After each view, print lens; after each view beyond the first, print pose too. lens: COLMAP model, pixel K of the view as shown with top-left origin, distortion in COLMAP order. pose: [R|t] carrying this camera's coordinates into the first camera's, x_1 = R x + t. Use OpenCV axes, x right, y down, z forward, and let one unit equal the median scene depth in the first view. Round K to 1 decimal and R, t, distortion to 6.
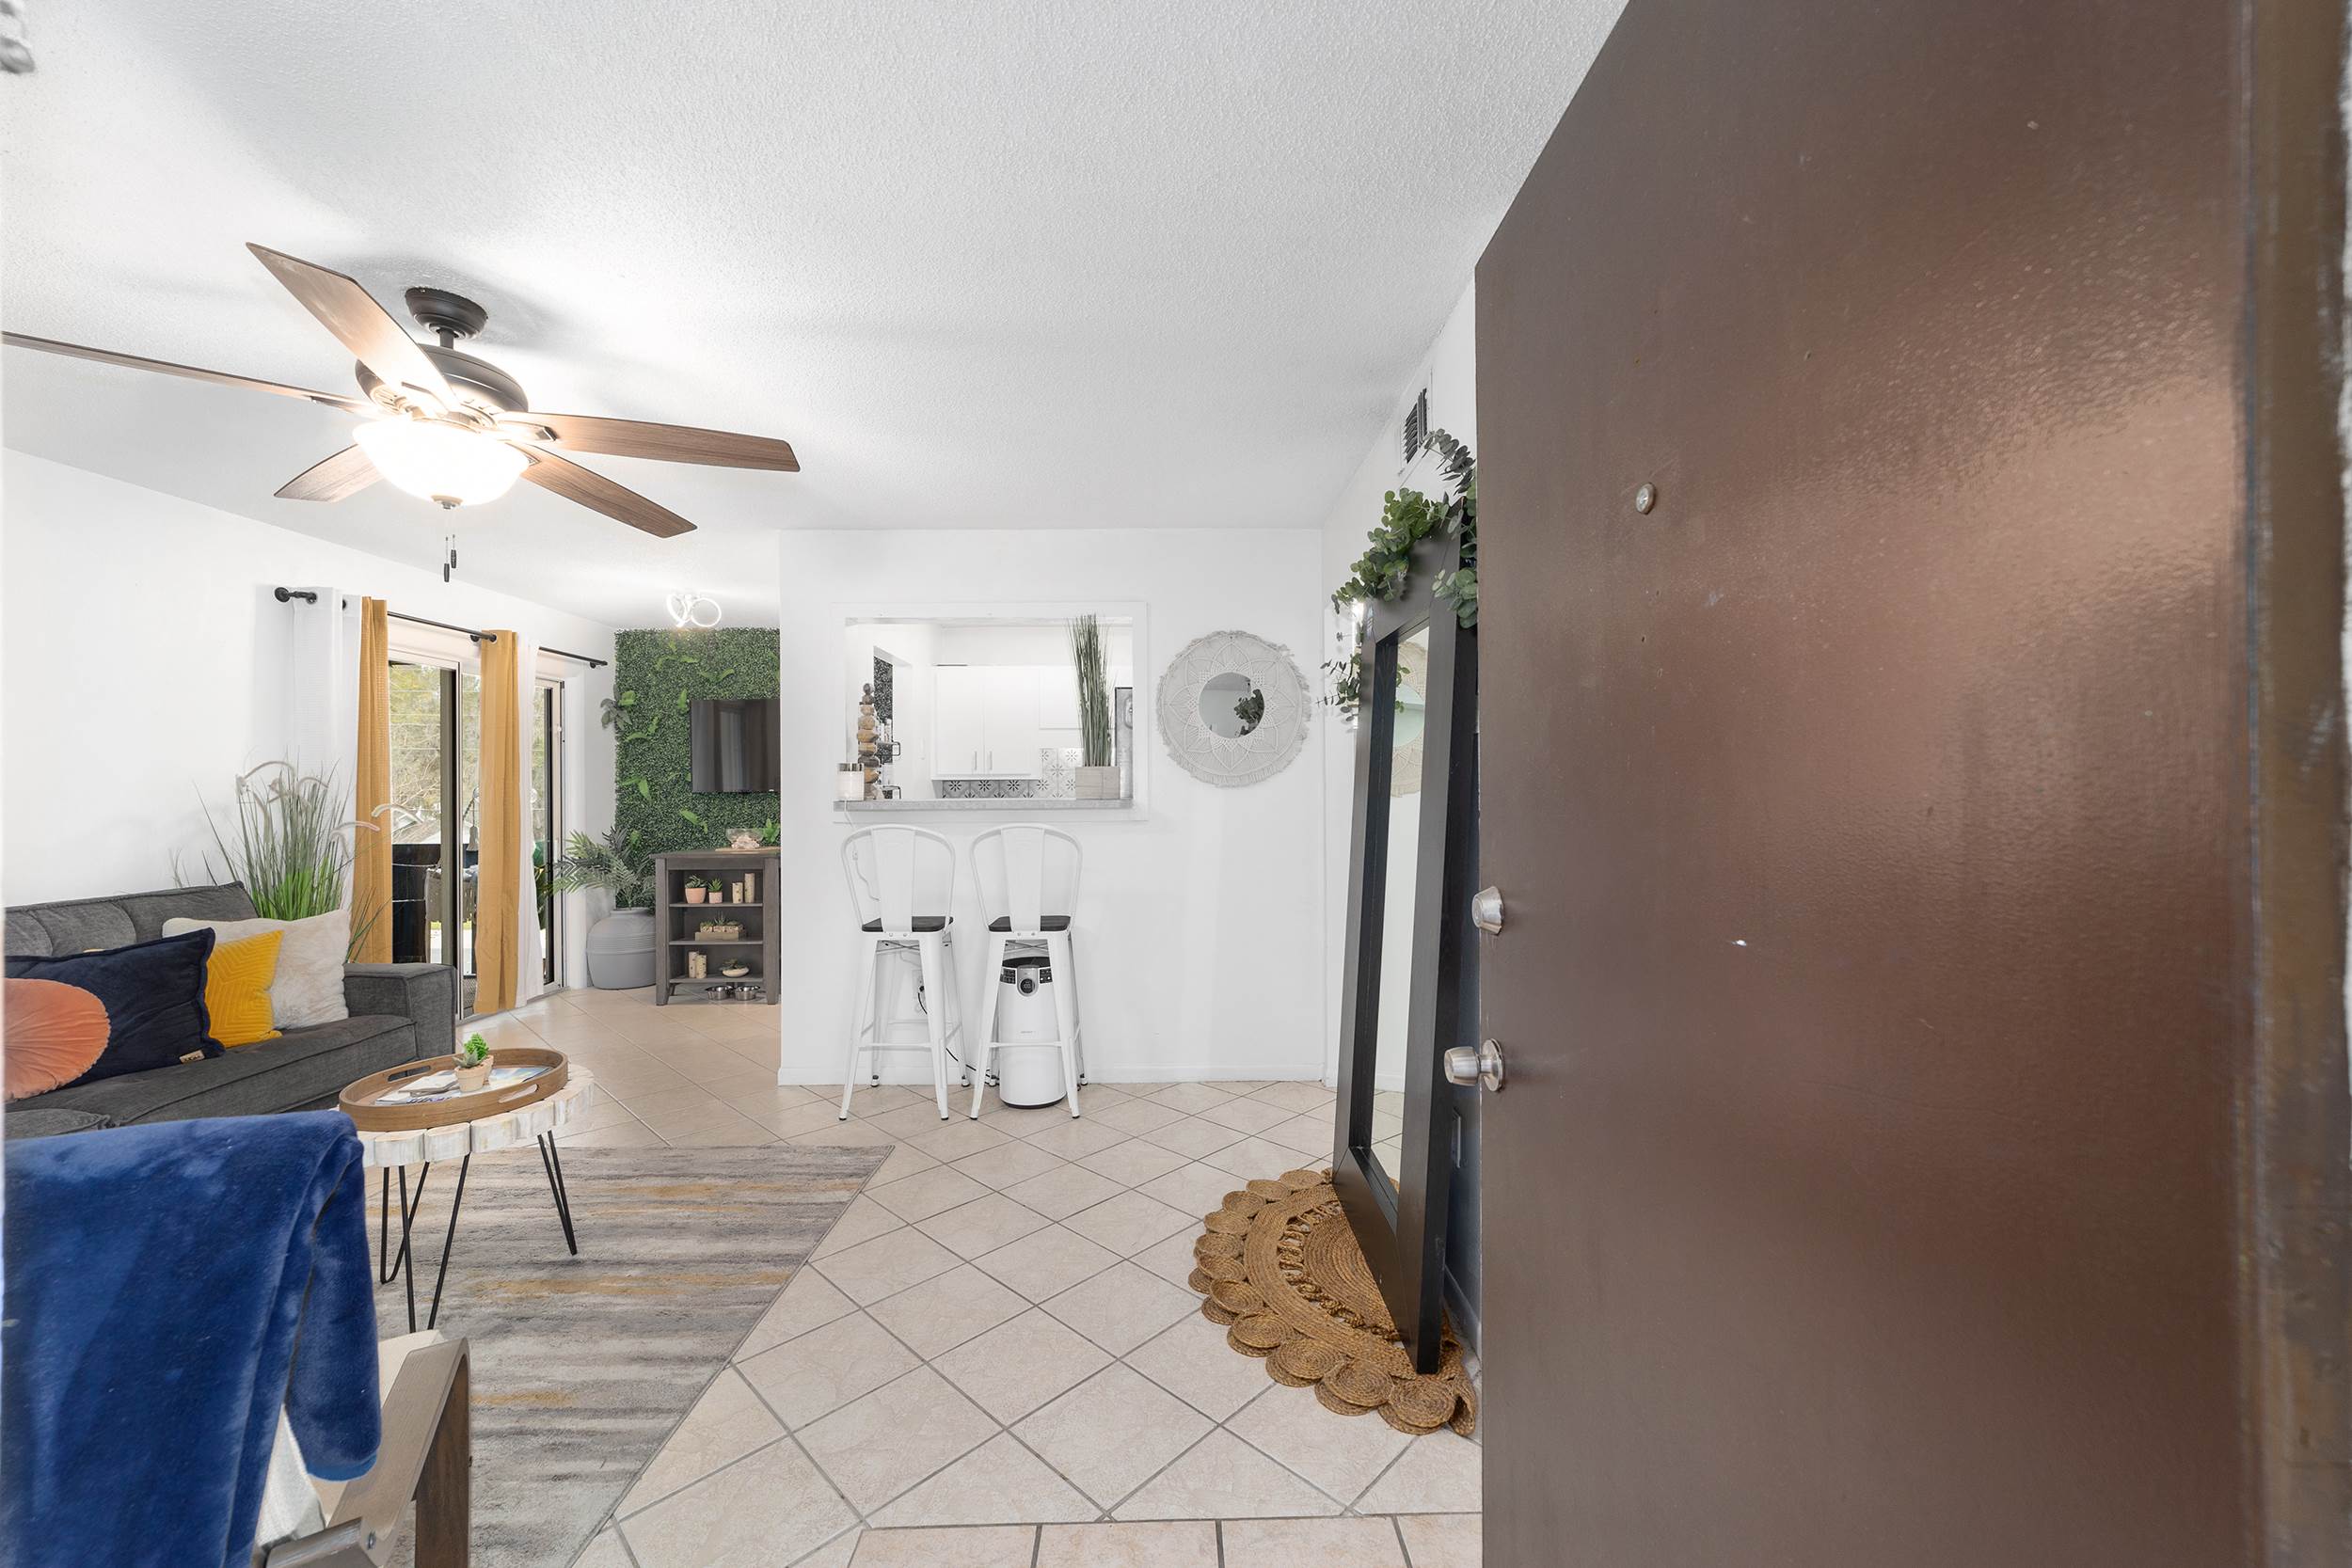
lens RADIAL K [[904.6, 0, 1170.2], [0, 904.6, 786.6], [0, 0, 1]] dist [-0.003829, 0.002494]
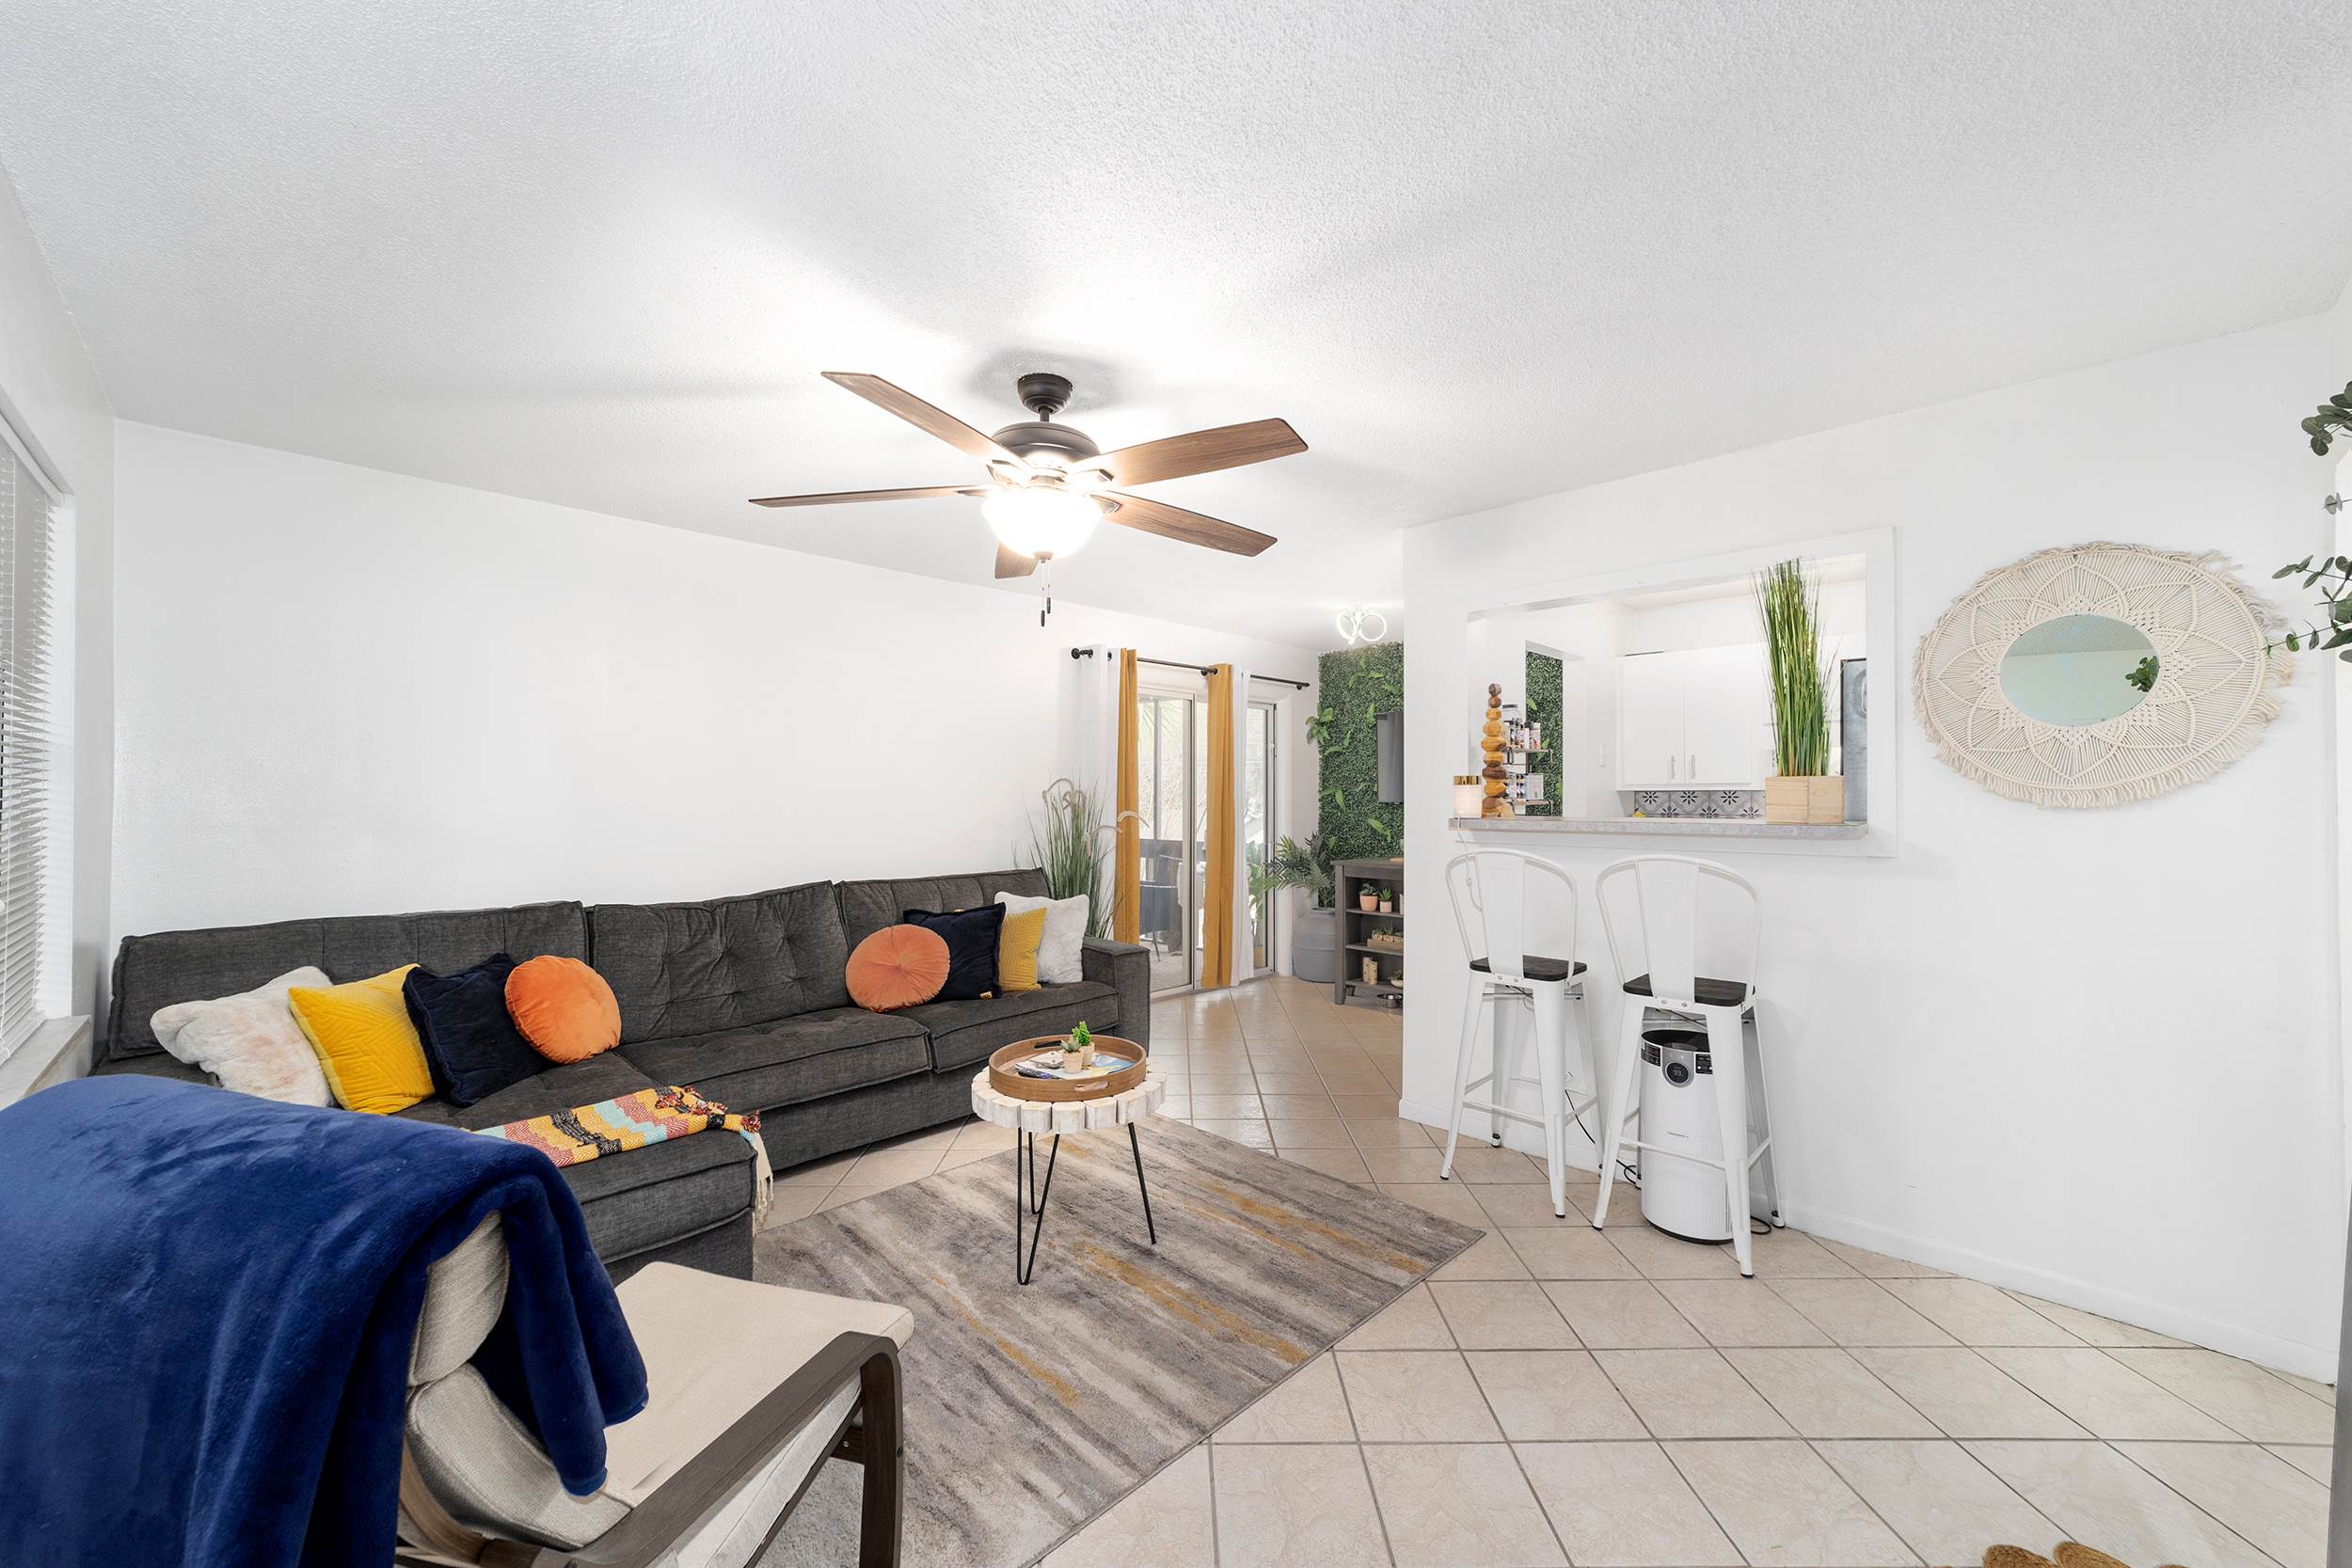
lens RADIAL K [[904.6, 0, 1170.5], [0, 904.6, 787.7], [0, 0, 1]] dist [-0.003829, 0.002494]
pose [[0.706020, -0.001446, -0.708190, 0.076405], [-0.002116, 0.999989, -0.004151, -0.010365], [0.708188, 0.004429, 0.706010, 0.183281]]
